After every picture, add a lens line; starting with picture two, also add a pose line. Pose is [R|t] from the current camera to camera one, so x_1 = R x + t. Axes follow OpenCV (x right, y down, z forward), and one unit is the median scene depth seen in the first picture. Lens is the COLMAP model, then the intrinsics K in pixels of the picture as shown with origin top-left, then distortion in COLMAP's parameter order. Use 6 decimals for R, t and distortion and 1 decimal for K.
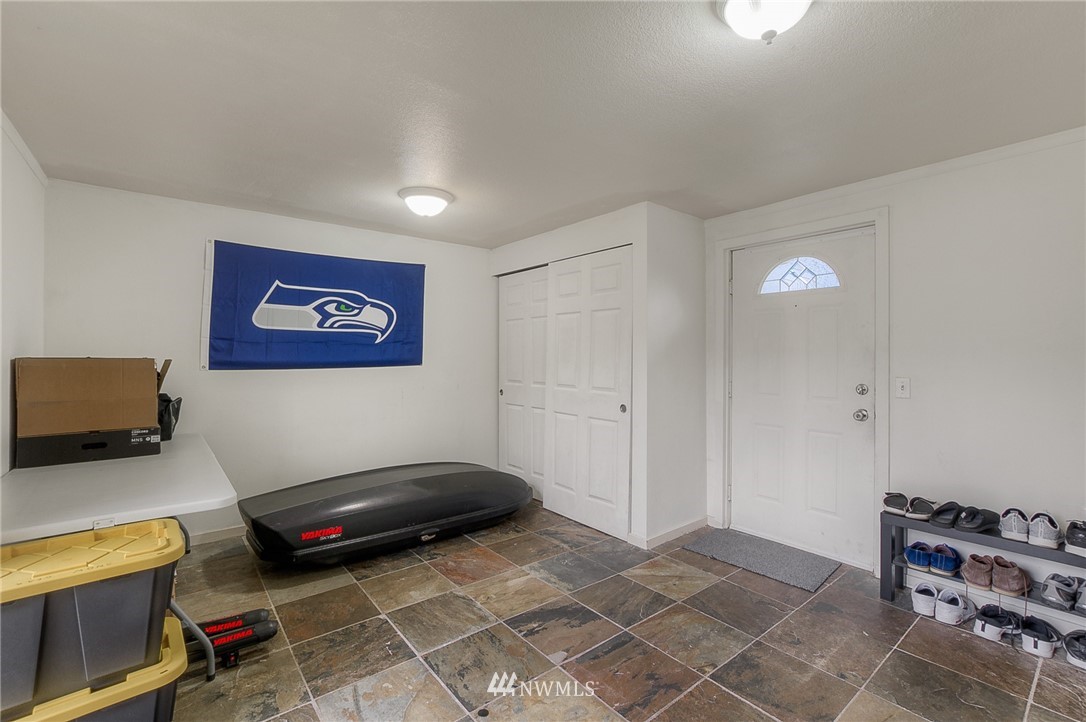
lens RADIAL K [[468.7, 0, 543.0], [0, 468.7, 361.0], [0, 0, 1]] dist [-0.003017, -0.000288]
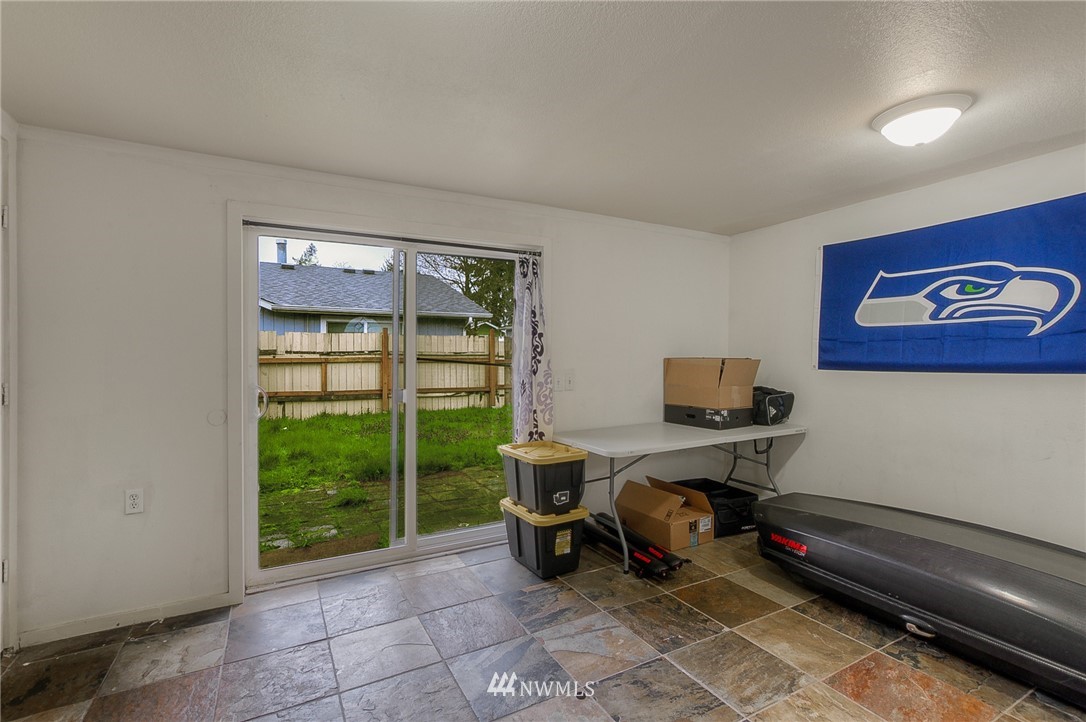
lens RADIAL K [[498.9, 0, 543.0], [0, 498.9, 361.0], [0, 0, 1]] dist [-0.000839, -0.000257]
pose [[-0.168232, 0.009457, -0.985702, 0.493472], [-0.006136, 0.999925, 0.010641, -0.008033], [0.985728, 0.007838, -0.168161, 0.547300]]
